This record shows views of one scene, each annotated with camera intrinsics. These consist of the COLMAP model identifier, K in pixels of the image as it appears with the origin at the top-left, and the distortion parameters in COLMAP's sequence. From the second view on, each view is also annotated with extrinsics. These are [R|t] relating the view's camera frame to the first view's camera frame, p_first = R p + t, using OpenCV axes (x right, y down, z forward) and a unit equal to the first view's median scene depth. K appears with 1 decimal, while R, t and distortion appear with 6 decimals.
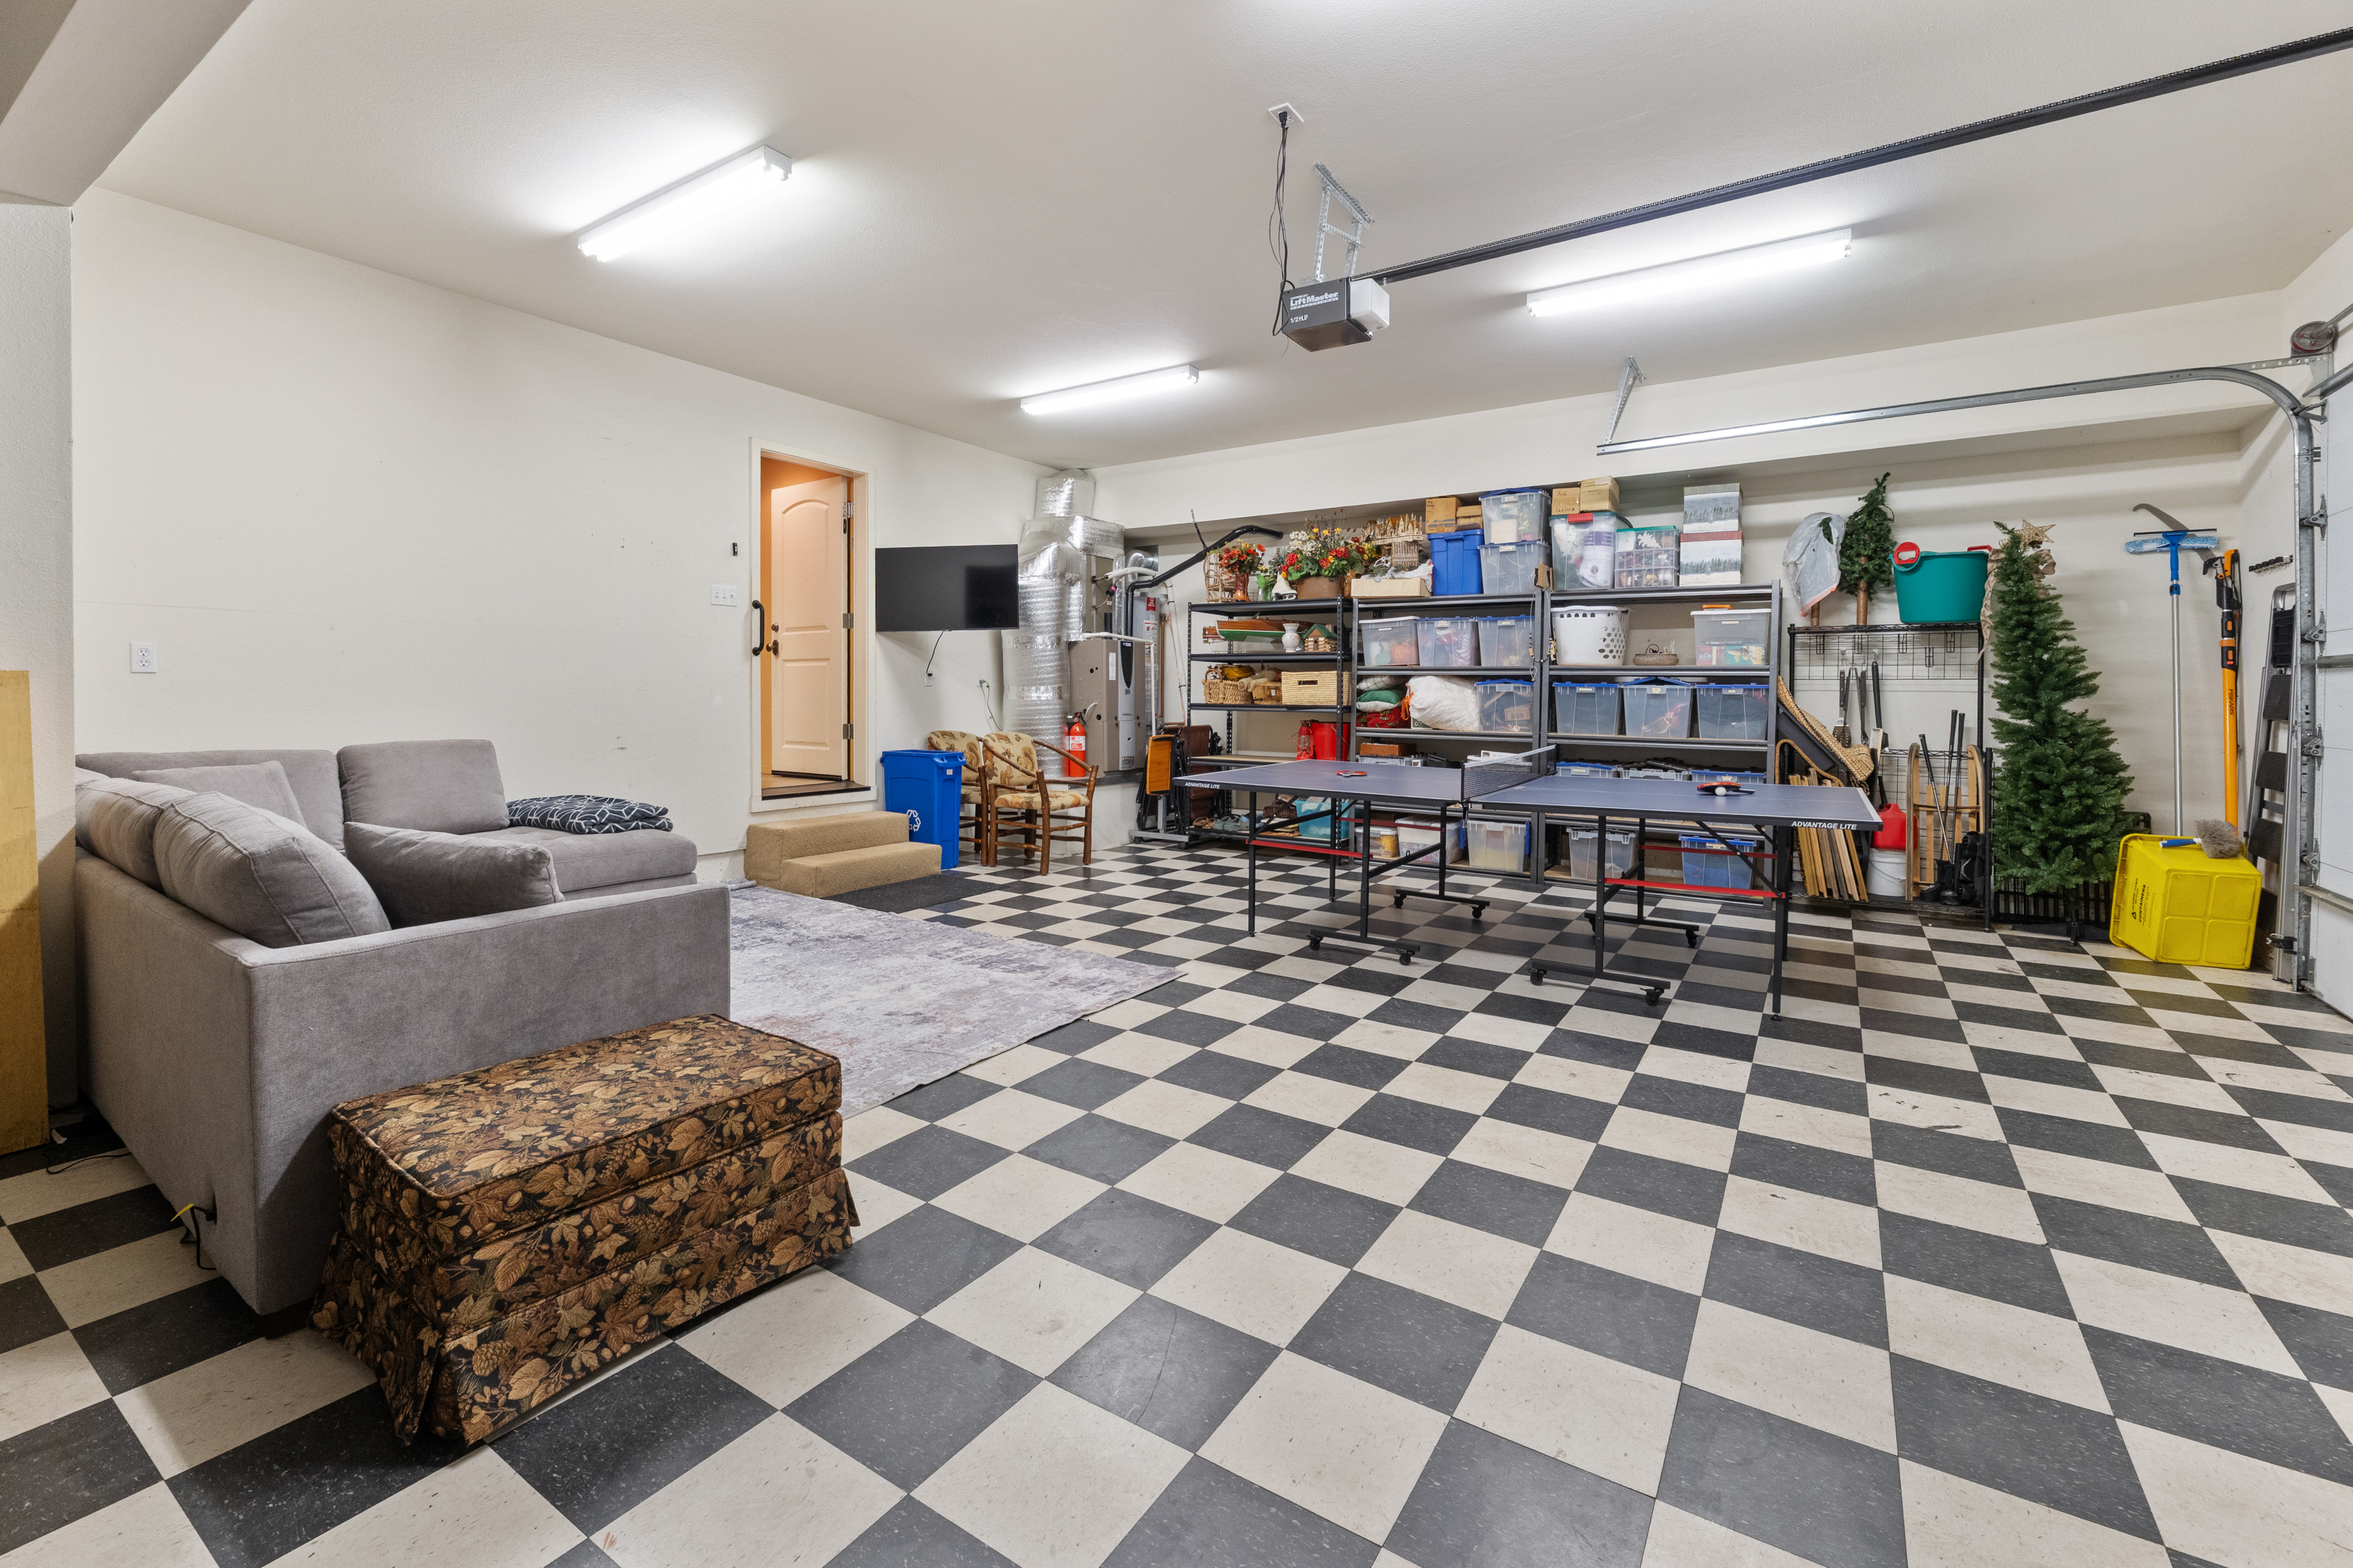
lens RADIAL K [[990.9, 0, 1176.5], [0, 990.9, 784.0], [0, 0, 1]] dist [-0.000208, 0.000106]
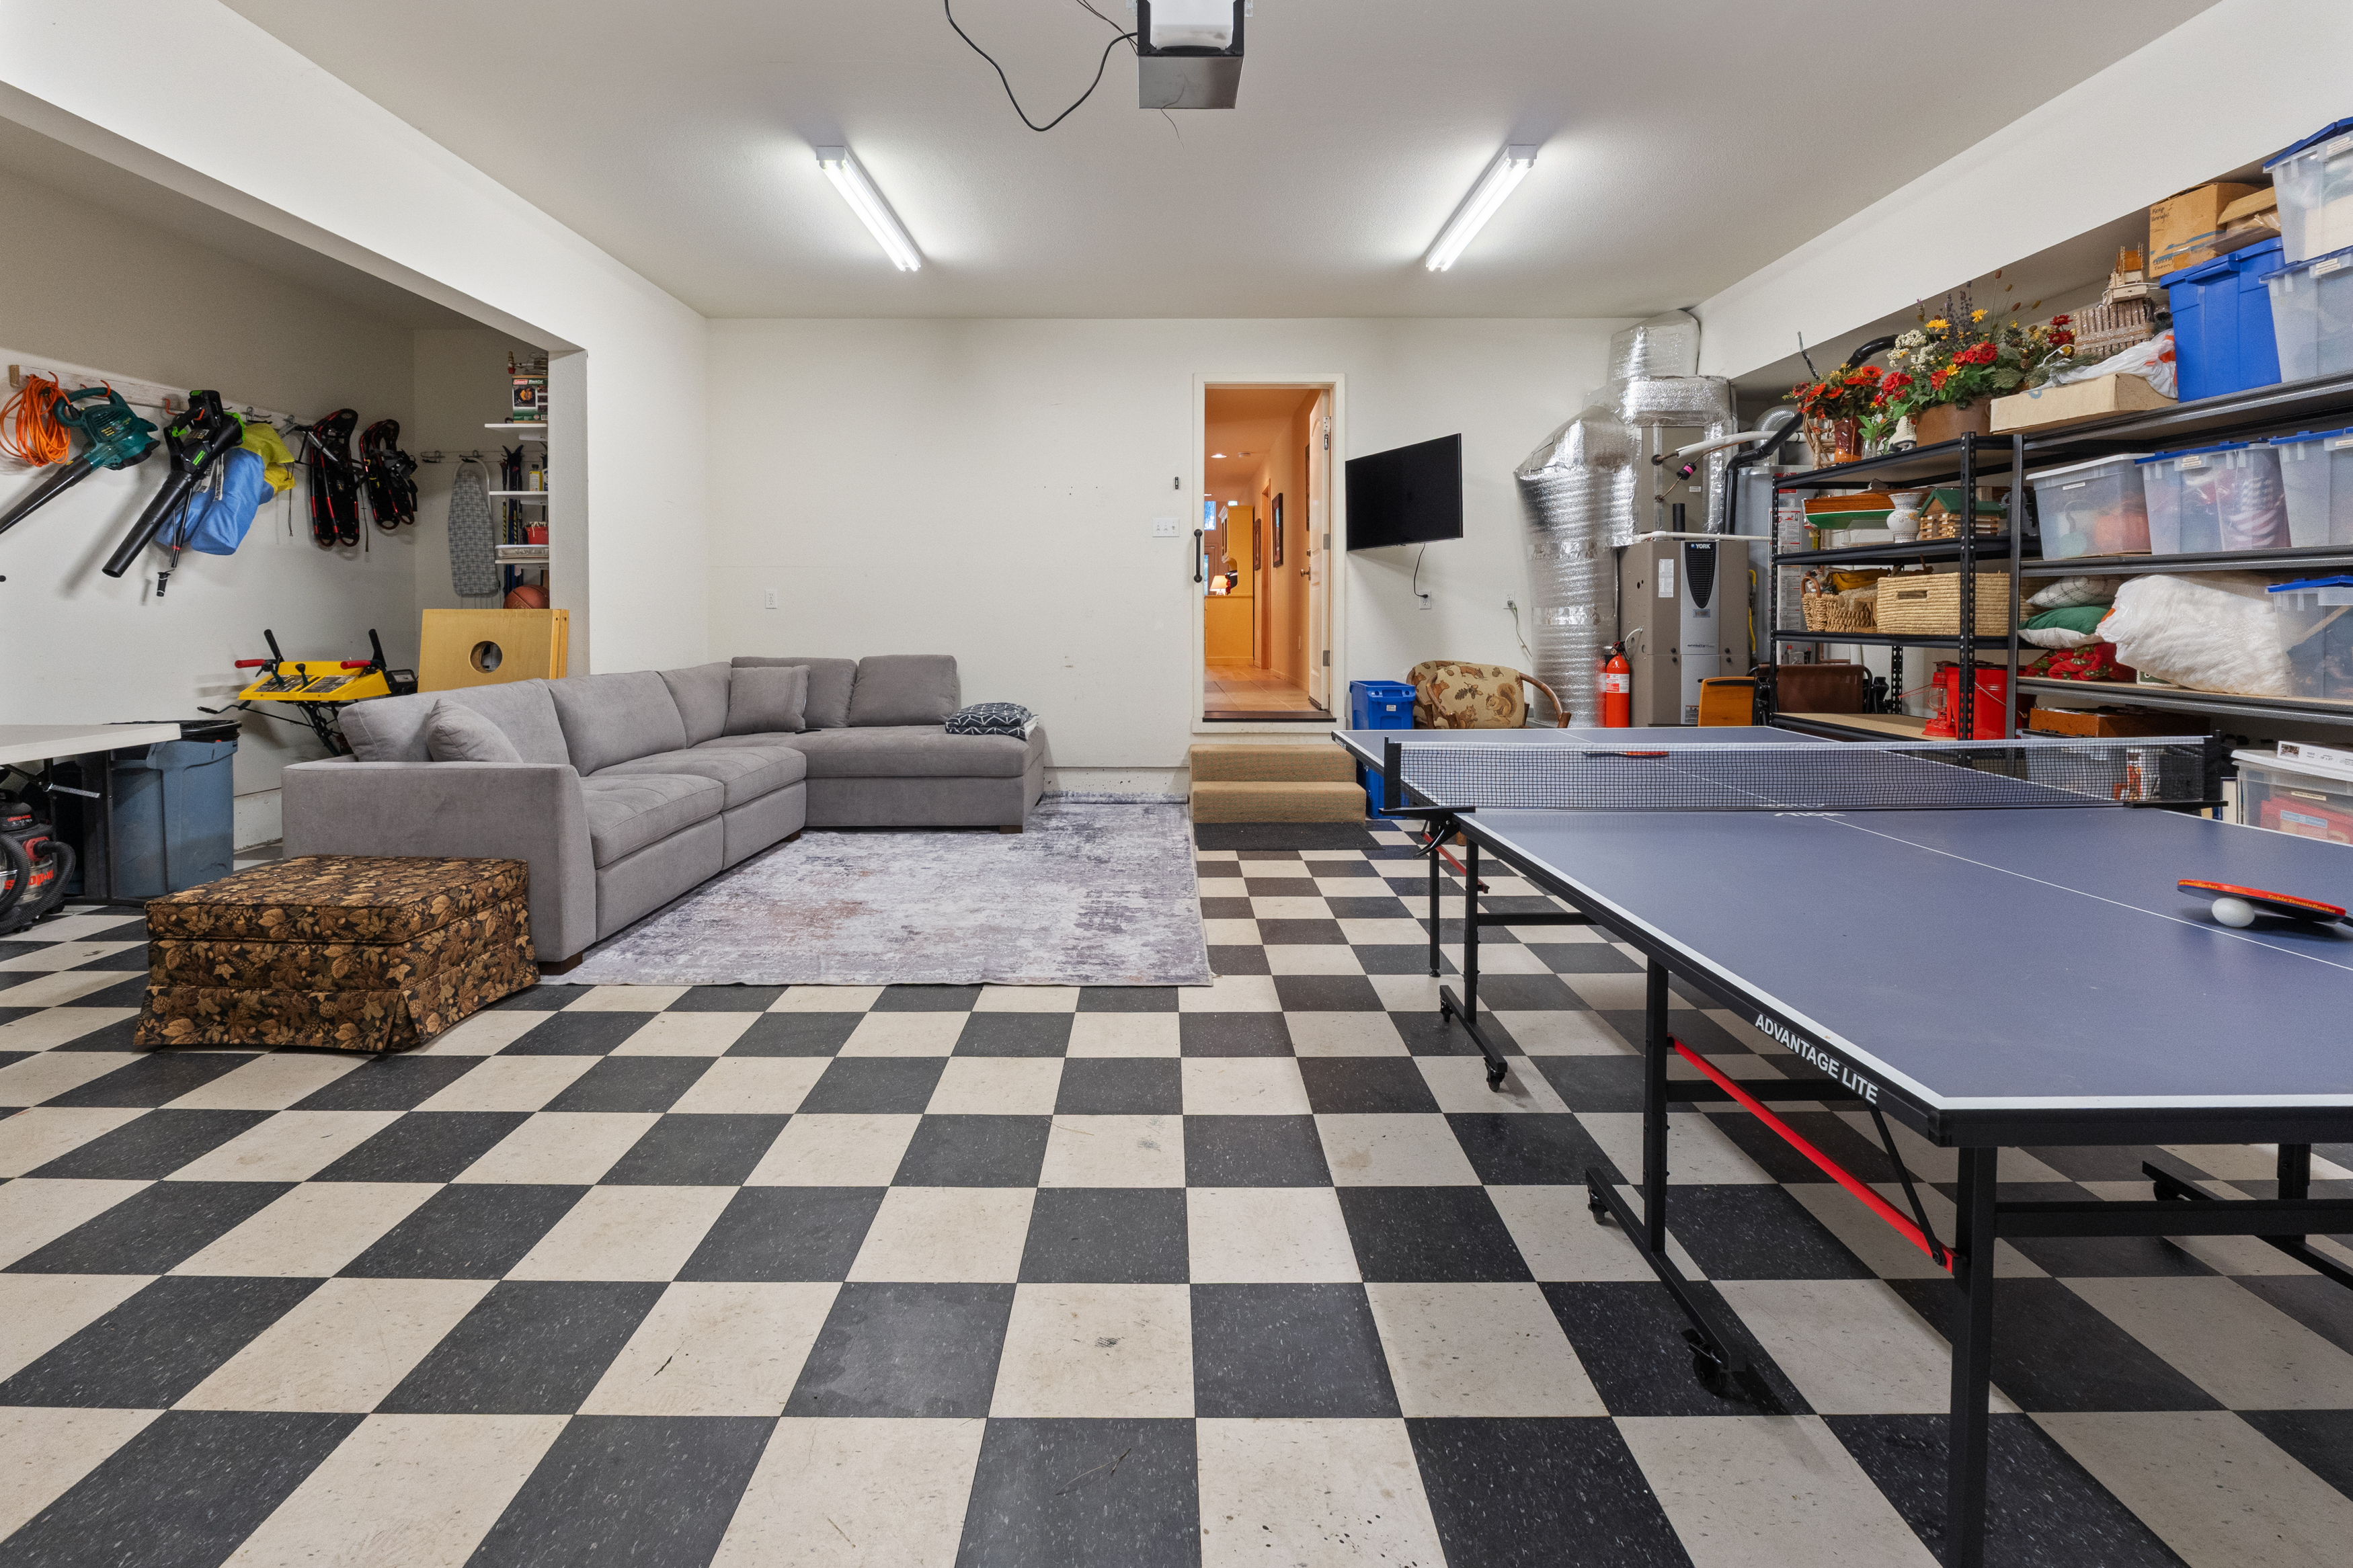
lens RADIAL K [[1032.3, 0, 1169.3], [0, 1032.3, 674.1], [0, 0, 1]] dist [-0.001371, 0.000103]
pose [[0.548393, 0.040462, -0.835241, 0.404324], [-0.070489, 0.997510, 0.002042, -0.028873], [0.833245, 0.057756, 0.549880, 0.332579]]
